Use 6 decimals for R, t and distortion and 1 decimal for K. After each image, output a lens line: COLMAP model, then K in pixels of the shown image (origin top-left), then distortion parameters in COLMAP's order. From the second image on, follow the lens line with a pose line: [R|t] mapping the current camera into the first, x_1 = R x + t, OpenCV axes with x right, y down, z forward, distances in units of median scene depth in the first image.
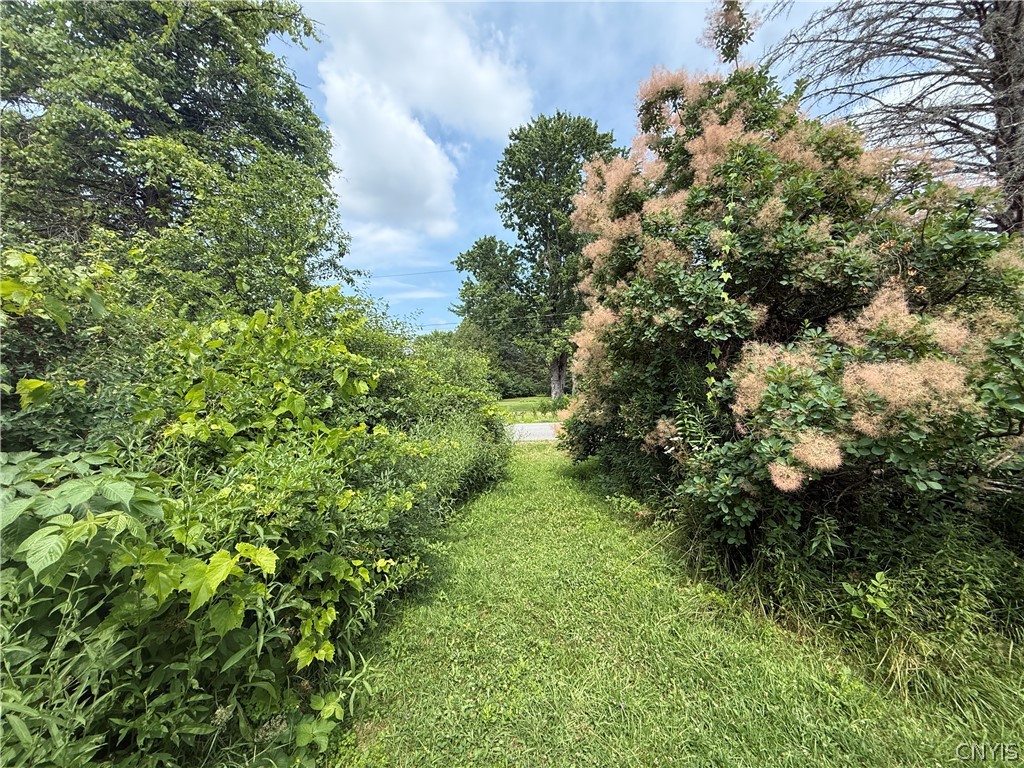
lens RADIAL K [[417.4, 0, 512.4], [0, 417.4, 385.2], [0, 0, 1]] dist [-0.002842, -0.000676]
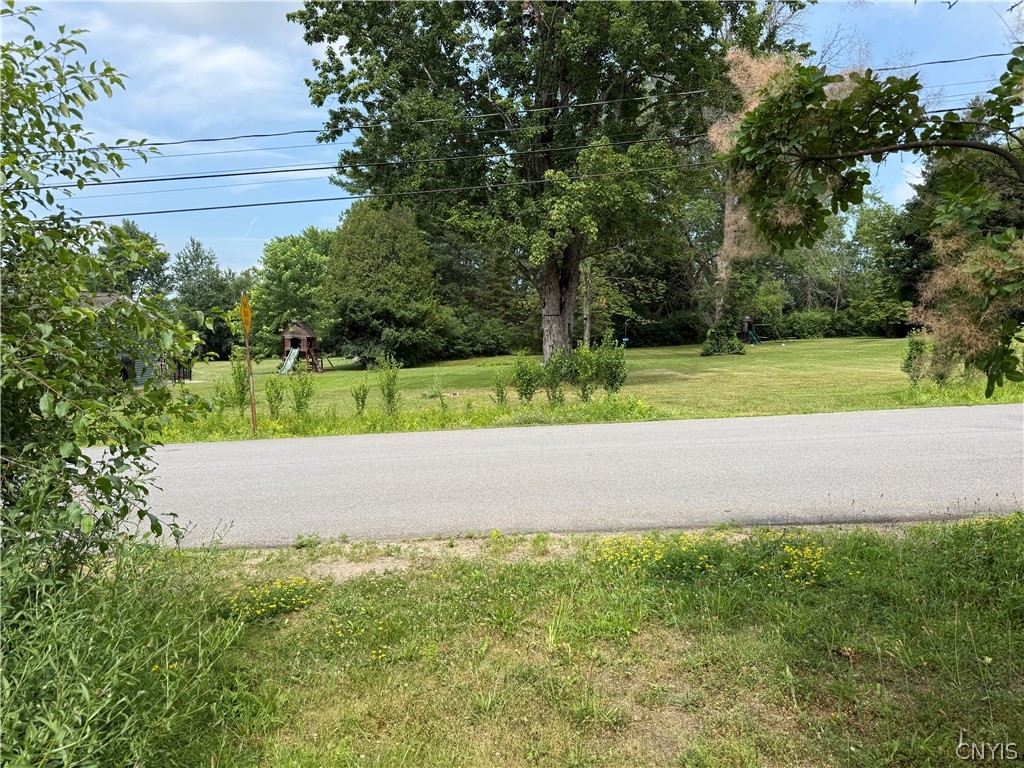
lens RADIAL K [[710.5, 0, 511.9], [0, 710.5, 383.4], [0, 0, 1]] dist [0.050554, -0.063860]
pose [[0.998443, -0.017799, 0.052866, 0.021177], [0.014390, 0.997834, 0.064182, 0.011820], [-0.053894, -0.063322, 0.996537, 0.267267]]
